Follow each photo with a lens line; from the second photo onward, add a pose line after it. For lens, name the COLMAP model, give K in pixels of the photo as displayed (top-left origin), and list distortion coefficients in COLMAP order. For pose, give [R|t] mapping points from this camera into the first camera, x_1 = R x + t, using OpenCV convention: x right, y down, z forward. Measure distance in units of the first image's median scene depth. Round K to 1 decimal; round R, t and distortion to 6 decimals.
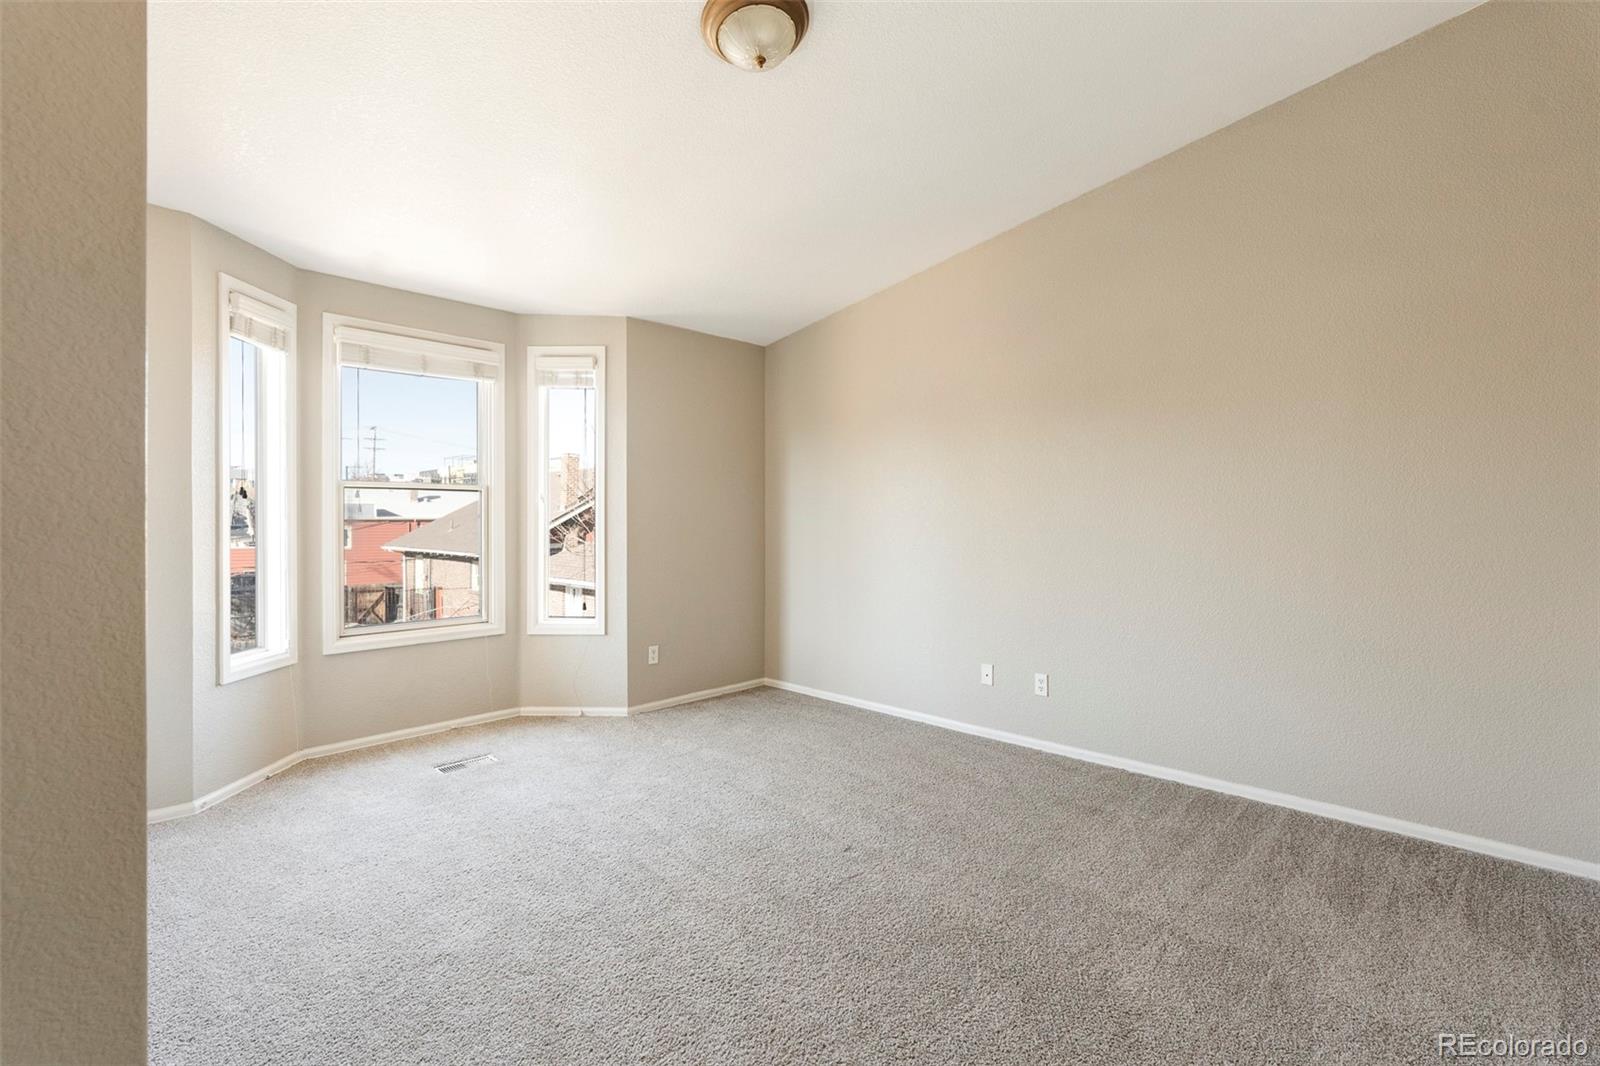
lens RADIAL K [[733.5, 0, 809.5], [0, 733.5, 526.8], [0, 0, 1]] dist [-0.009238, 0.004241]
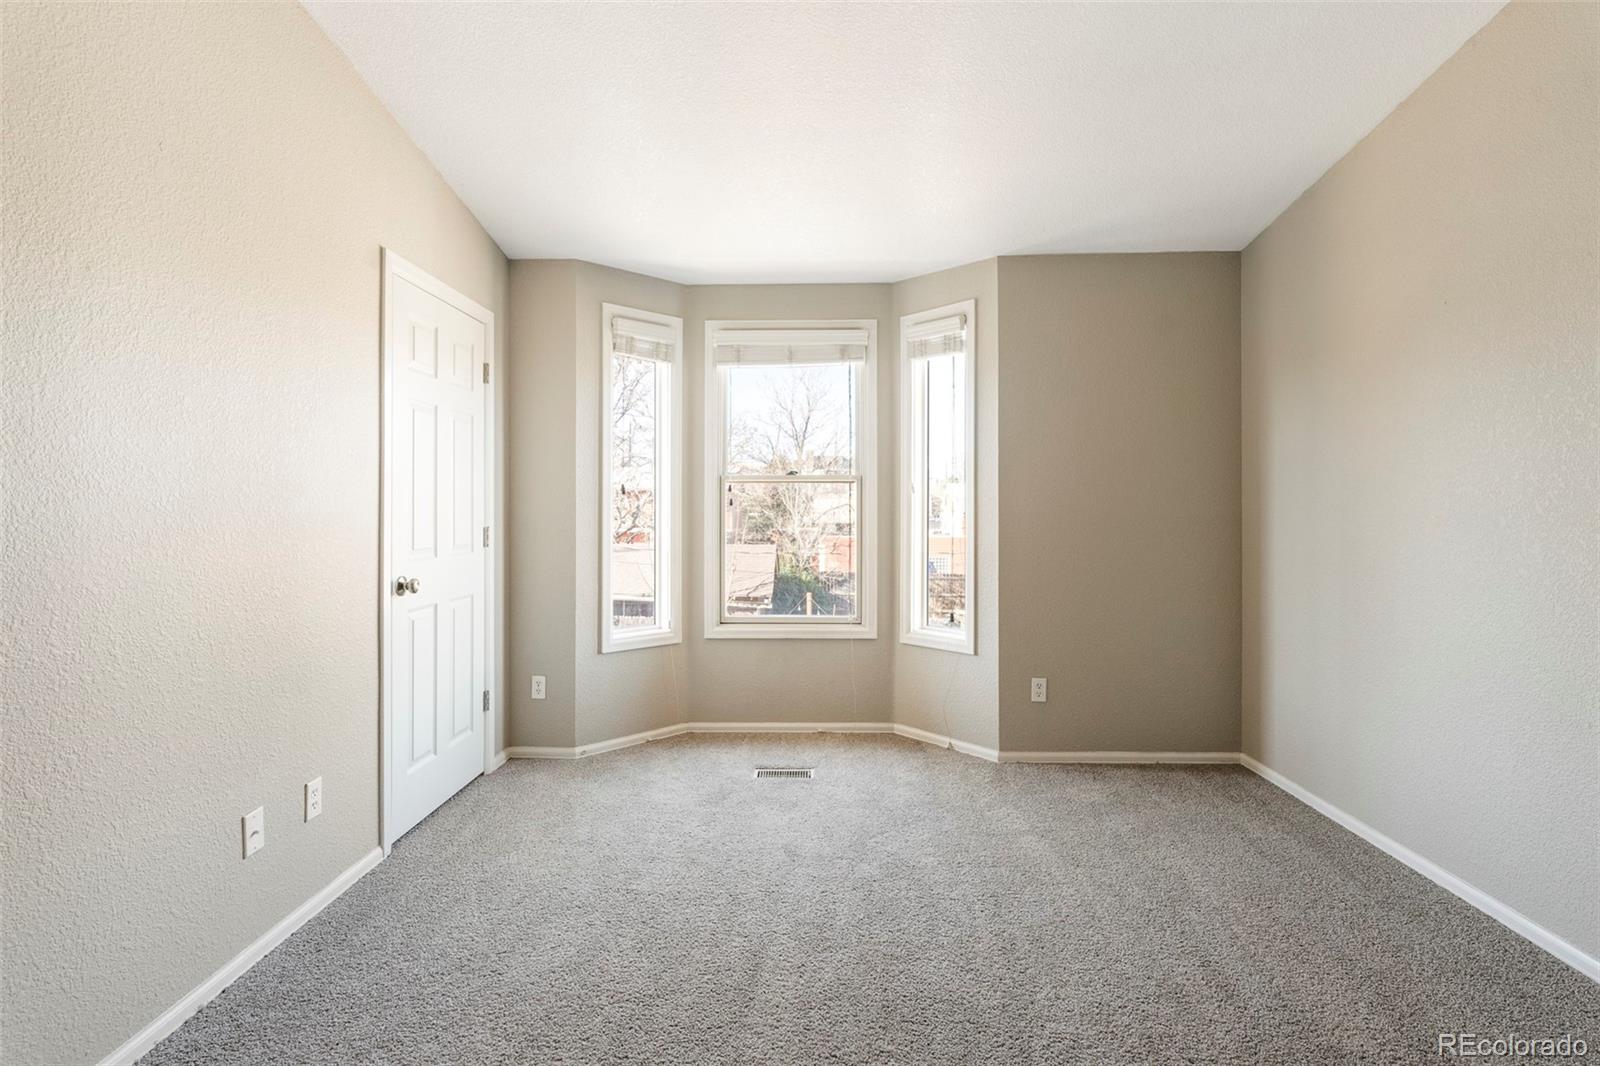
lens RADIAL K [[778.5, 0, 799.5], [0, 778.5, 509.0], [0, 0, 1]] dist [-0.009640, 0.004112]
pose [[0.660394, -0.002133, -0.750916, 0.255552], [-0.007094, 0.999934, -0.009079, -0.004834], [0.750885, 0.011322, 0.660335, 0.307225]]
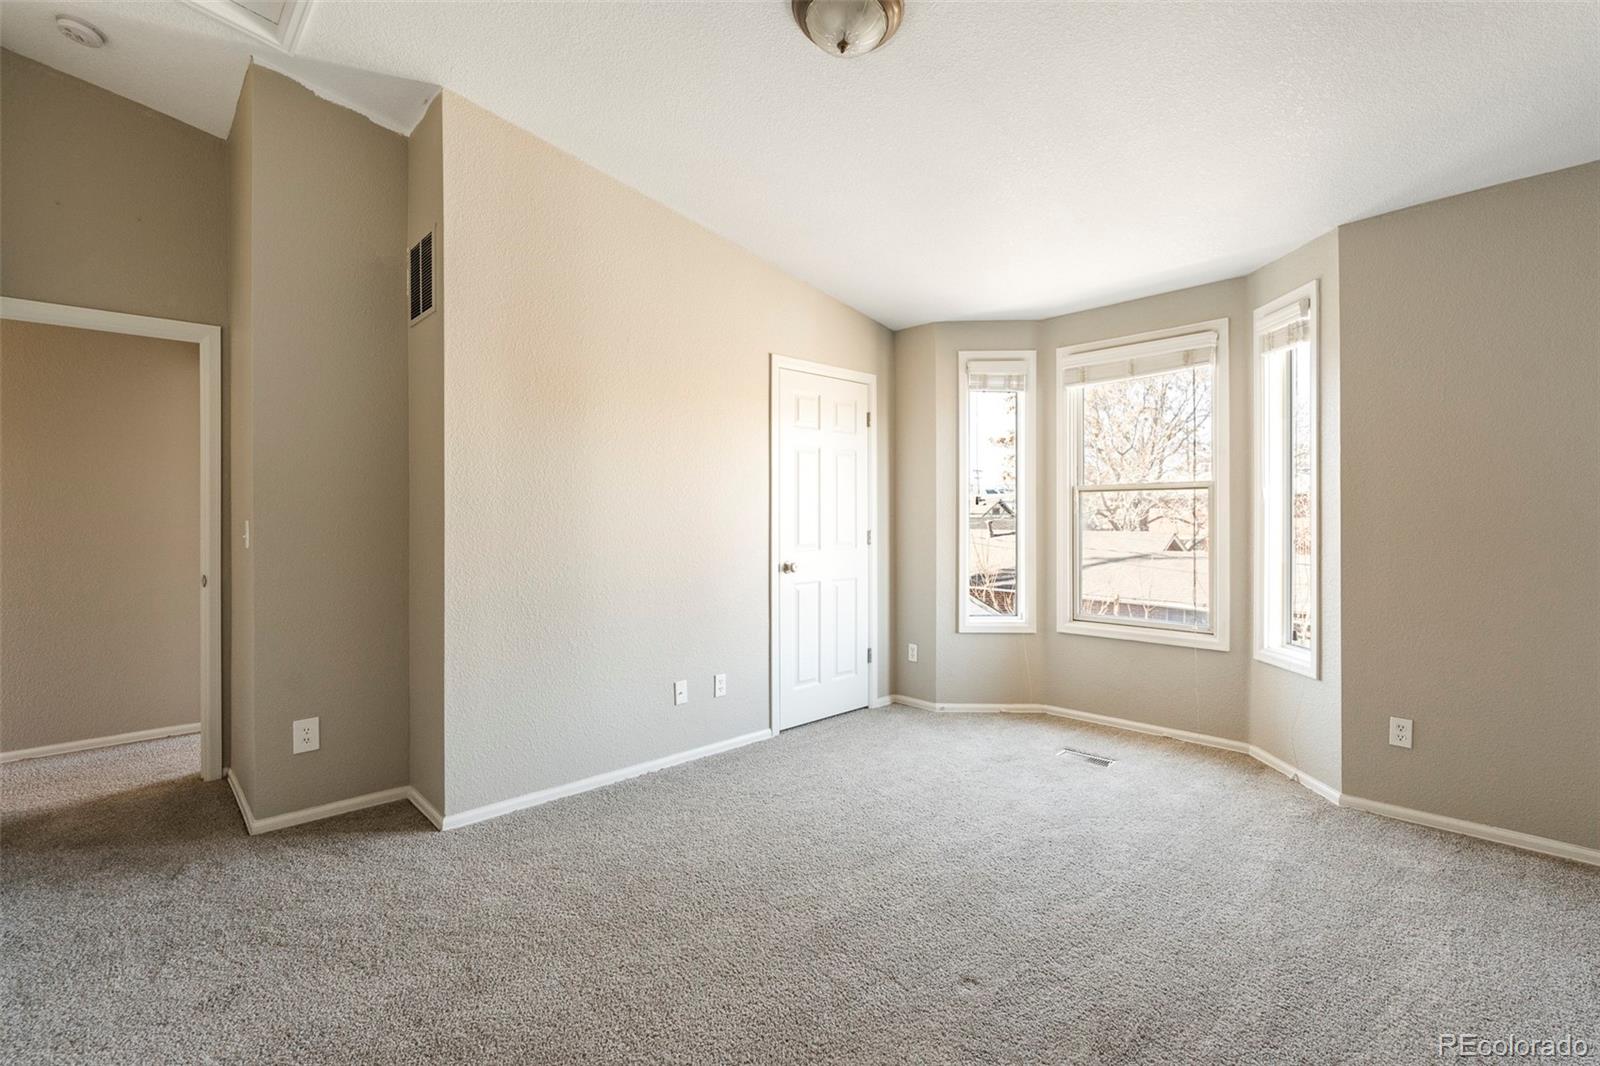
lens RADIAL K [[733.5, 0, 779.2], [0, 733.5, 520.8], [0, 0, 1]] dist [-0.009238, 0.004241]
pose [[-0.086487, 0.001896, -0.996251, 0.514562], [-0.007839, 0.999966, 0.002583, -0.006714], [0.996222, 0.008033, -0.086469, 0.573160]]
